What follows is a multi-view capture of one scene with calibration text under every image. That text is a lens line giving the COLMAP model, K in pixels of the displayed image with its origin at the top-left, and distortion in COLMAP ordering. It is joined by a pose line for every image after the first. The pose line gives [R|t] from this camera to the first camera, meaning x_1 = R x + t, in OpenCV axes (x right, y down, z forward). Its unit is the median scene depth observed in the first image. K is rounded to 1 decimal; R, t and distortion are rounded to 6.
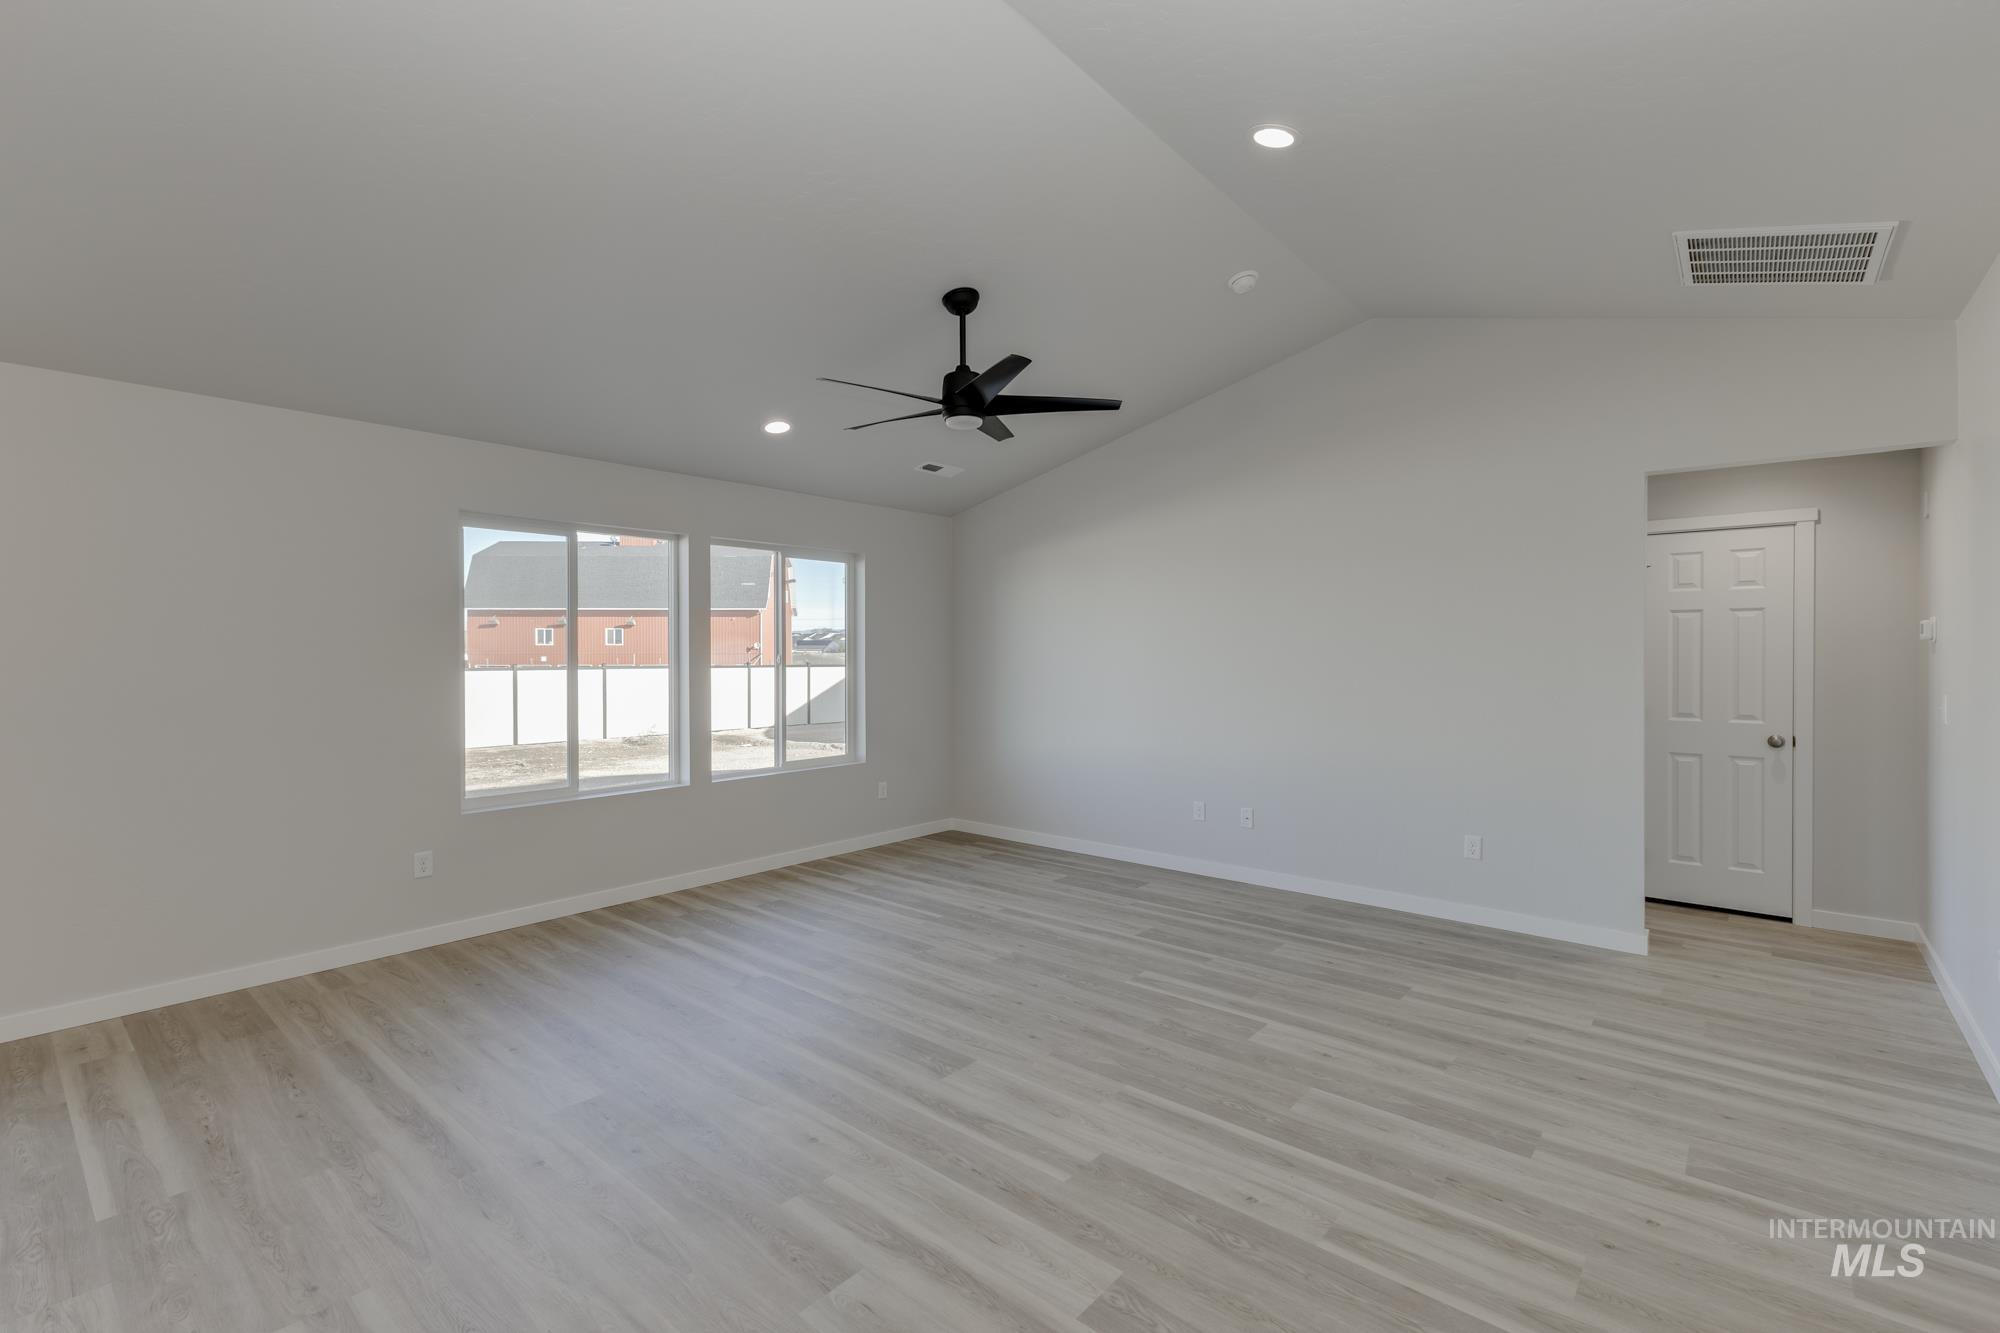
lens RADIAL K [[924.7, 0, 999.1], [0, 924.7, 649.5], [0, 0, 1]] dist [0.000229, -0.000027]
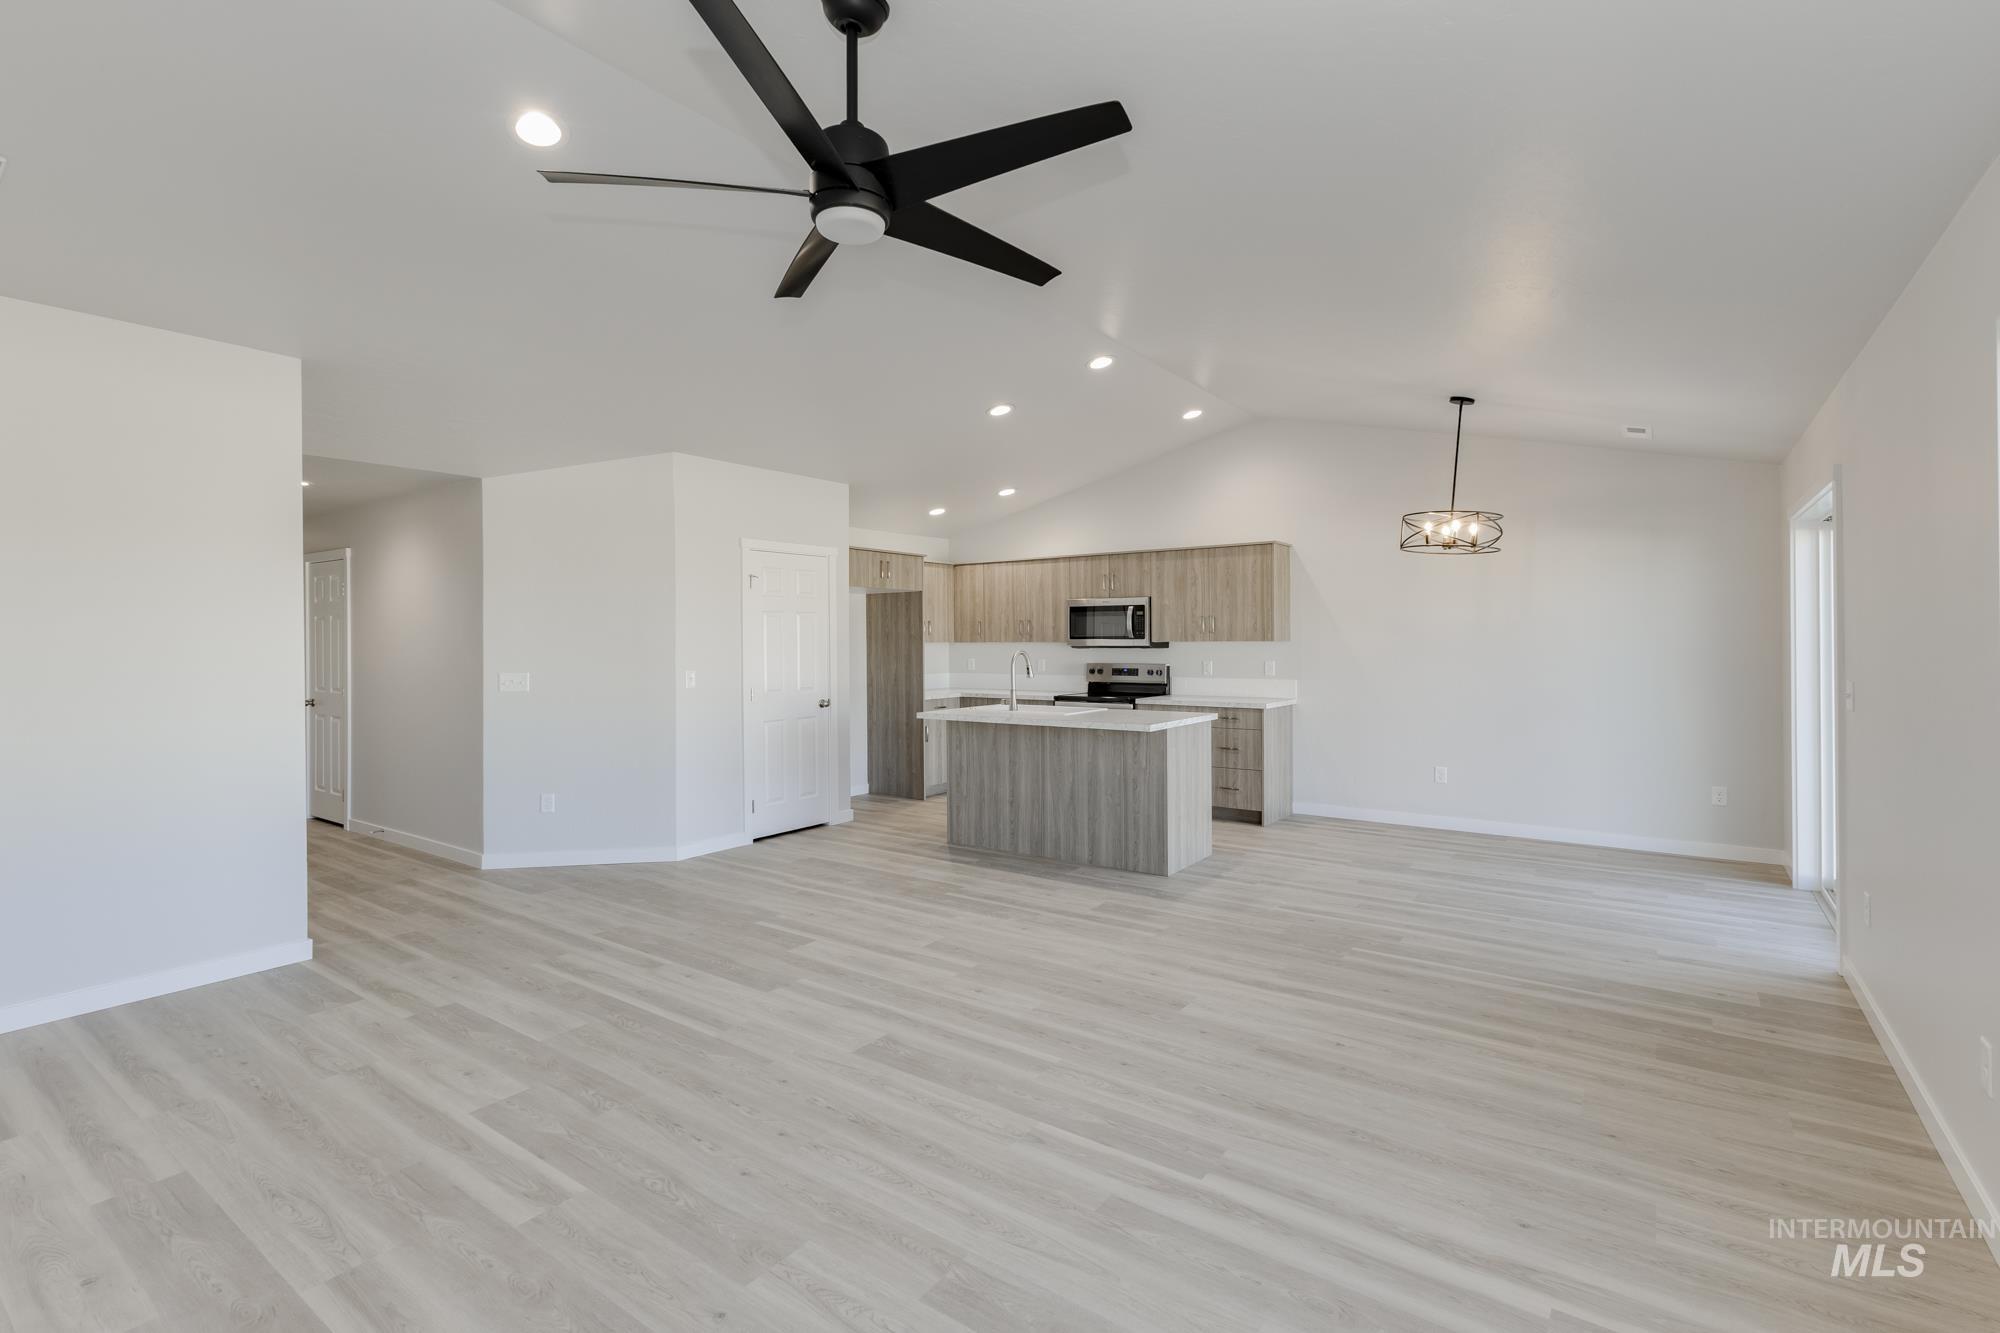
lens RADIAL K [[924.7, 0, 999.1], [0, 924.7, 649.5], [0, 0, 1]] dist [0.000229, -0.000027]
pose [[-0.995918, 0.008476, -0.089867, -0.087570], [0.007709, 0.999931, 0.008879, 0.010920], [0.089936, 0.008150, -0.995914, 1.828417]]
